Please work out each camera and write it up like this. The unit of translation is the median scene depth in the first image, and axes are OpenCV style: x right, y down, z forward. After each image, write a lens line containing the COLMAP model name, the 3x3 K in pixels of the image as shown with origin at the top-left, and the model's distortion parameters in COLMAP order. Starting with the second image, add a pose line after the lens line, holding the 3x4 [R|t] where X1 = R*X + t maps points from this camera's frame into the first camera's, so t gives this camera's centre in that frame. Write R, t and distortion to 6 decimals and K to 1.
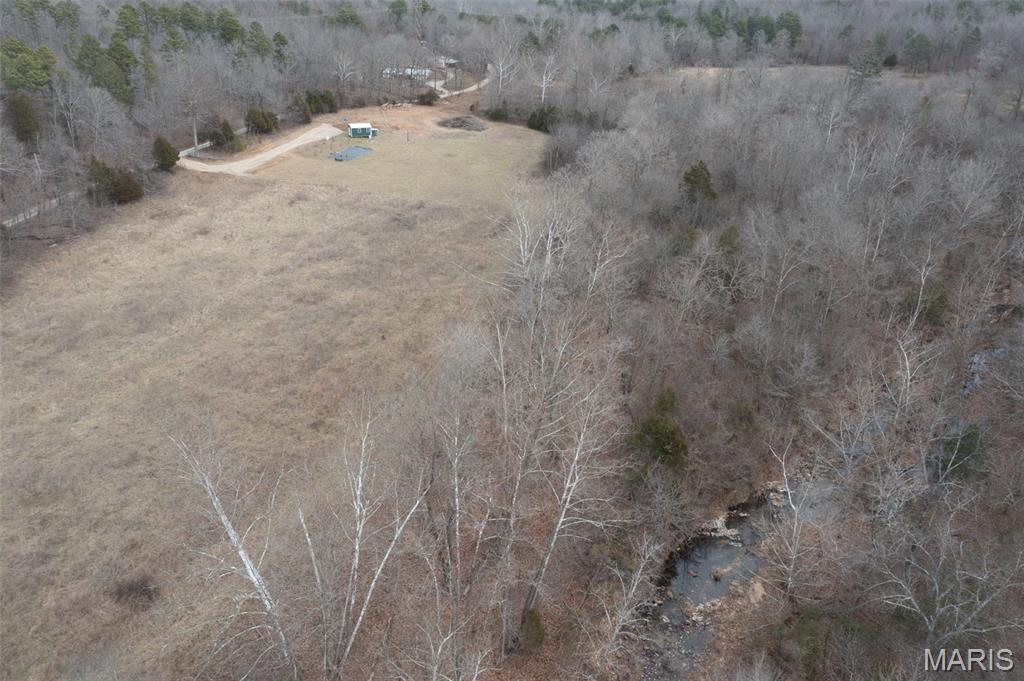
lens RADIAL K [[811.6, 0, 512.4], [0, 811.6, 342.1], [0, 0, 1]] dist [-0.005034, 0.002722]
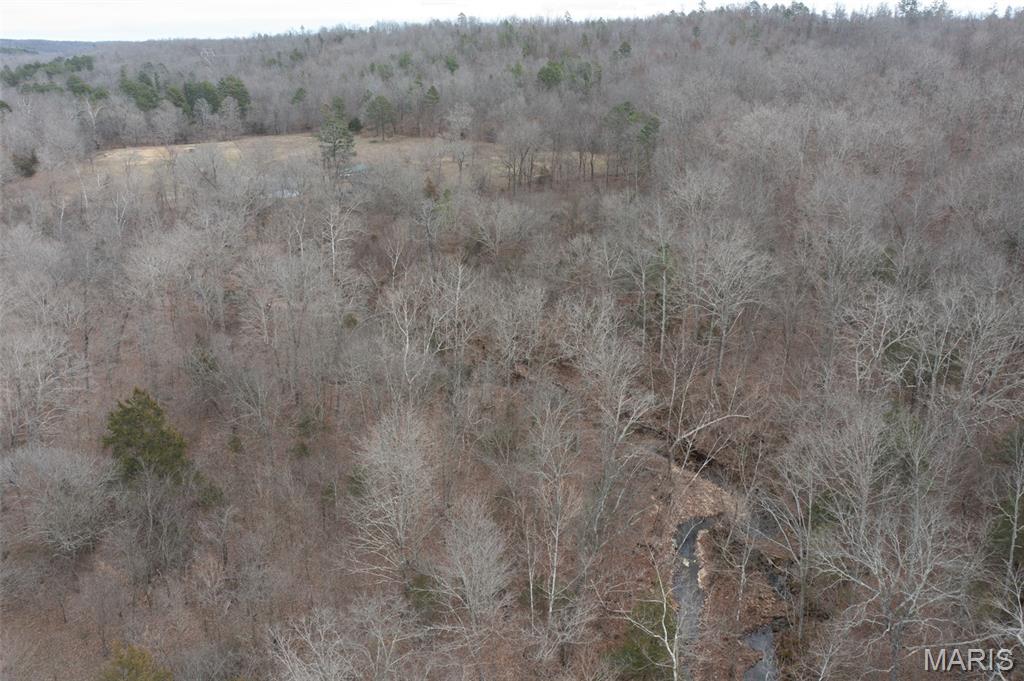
lens RADIAL K [[811.6, 0, 508.8], [0, 811.6, 337.1], [0, 0, 1]] dist [-0.005034, 0.002722]
pose [[0.810854, -0.209269, 0.546554, 0.086096], [0.247049, 0.968992, 0.004499, -0.112907], [-0.530549, 0.131378, 0.837412, 0.256236]]
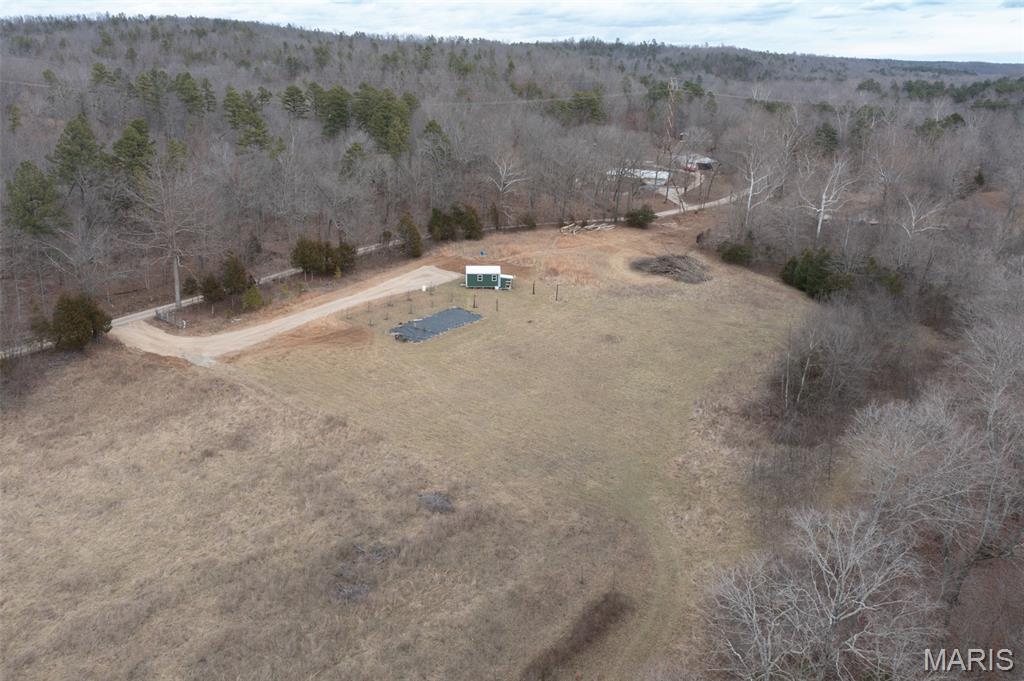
lens RADIAL K [[811.6, 0, 511.8], [0, 811.6, 341.8], [0, 0, 1]] dist [-0.005034, 0.002722]
pose [[0.933113, 0.104621, -0.344028, 0.042548], [-0.137450, 0.987860, -0.072392, -0.145294], [0.332277, 0.114836, 0.936165, 0.370490]]
